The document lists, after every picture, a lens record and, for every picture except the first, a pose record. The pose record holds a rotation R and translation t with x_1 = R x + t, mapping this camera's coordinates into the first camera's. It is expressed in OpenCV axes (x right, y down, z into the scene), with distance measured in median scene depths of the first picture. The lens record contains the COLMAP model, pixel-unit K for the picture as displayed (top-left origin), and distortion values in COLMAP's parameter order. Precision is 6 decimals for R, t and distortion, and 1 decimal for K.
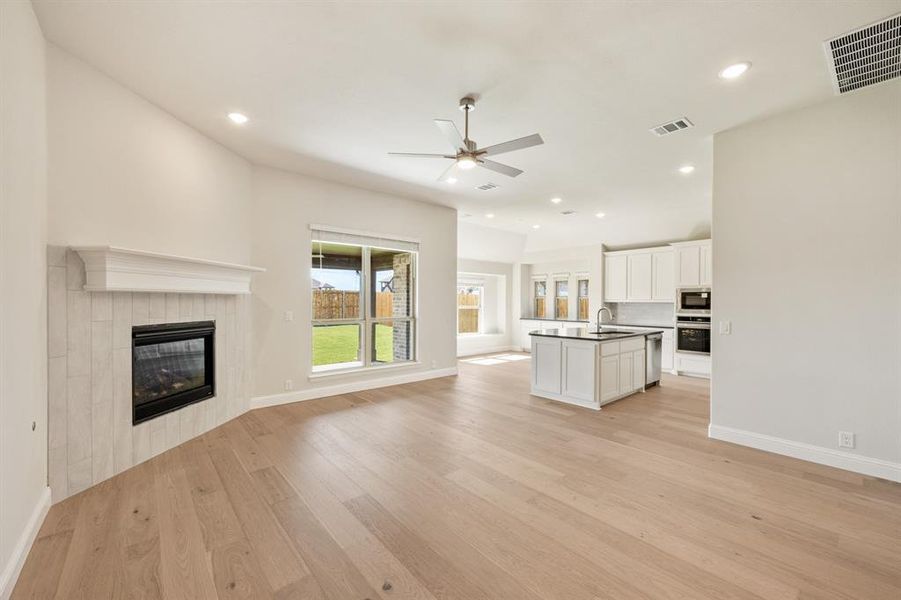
lens RADIAL K [[366.8, 0, 448.6], [0, 366.8, 302.3], [0, 0, 1]] dist [-0.001477, -0.000213]
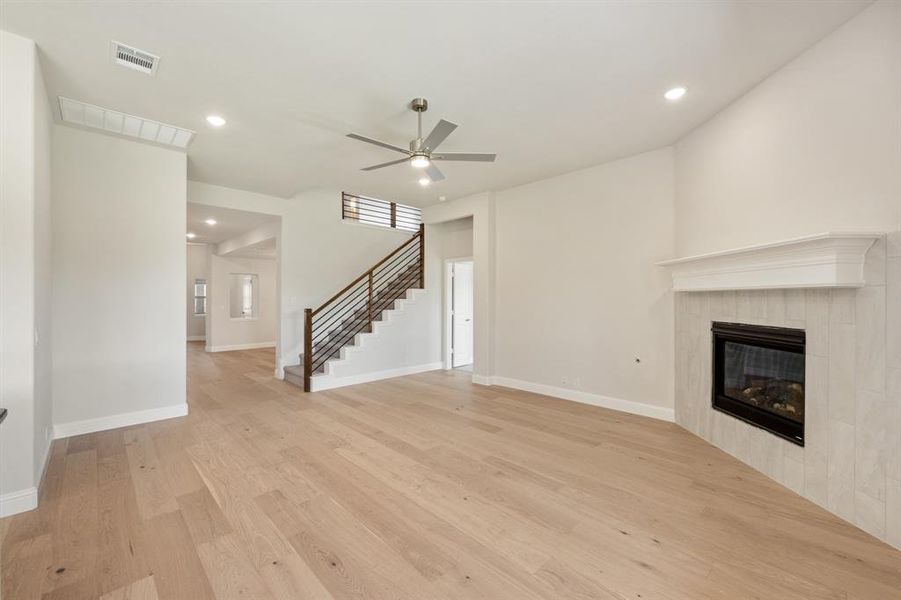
lens RADIAL K [[366.3, 0, 453.7], [0, 366.3, 296.9], [0, 0, 1]] dist [-0.002583, -0.000243]
pose [[-0.997357, -0.002681, -0.072603, 0.017058], [-0.002615, 0.999996, -0.001006, -0.004447], [0.072606, -0.000813, -0.997360, 1.221254]]
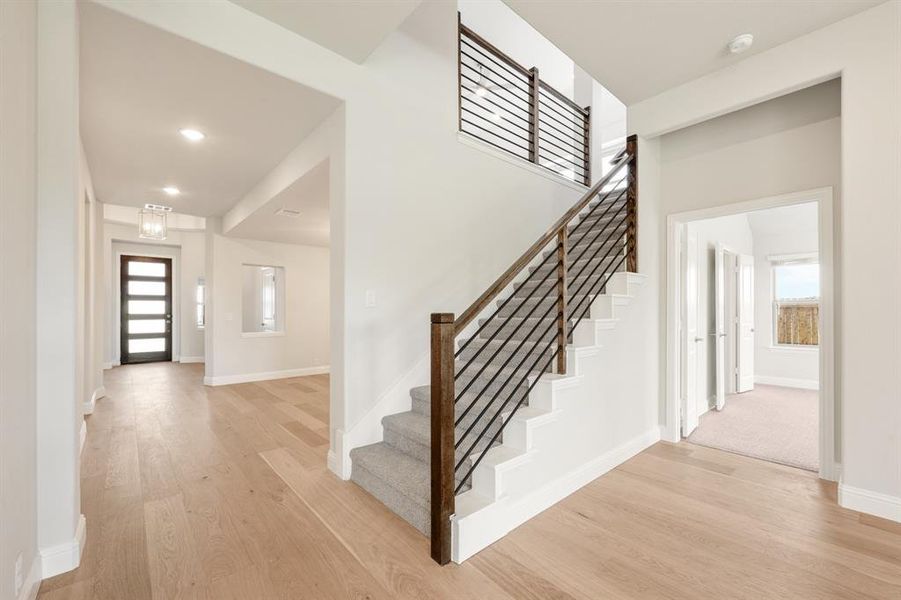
lens RADIAL K [[377.5, 0, 471.1], [0, 377.5, 312.6], [0, 0, 1]] dist [-0.000027, -0.000169]
pose [[-0.998759, -0.004442, -0.049598, 0.352951], [-0.004883, 0.999950, 0.008776, 0.026937], [0.049556, 0.009007, -0.998731, 0.498220]]
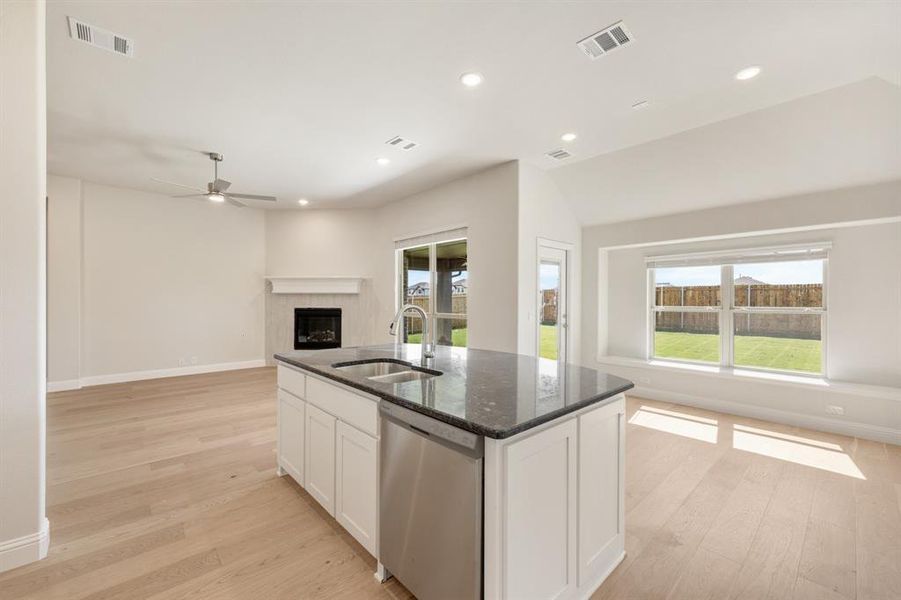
lens RADIAL K [[366.8, 0, 448.6], [0, 366.8, 302.3], [0, 0, 1]] dist [-0.001477, -0.000213]
pose [[0.029907, 0.003499, -0.999547, 0.911278], [-0.005528, 0.999979, 0.003335, 0.009262], [0.999537, 0.005425, 0.029926, 1.130741]]
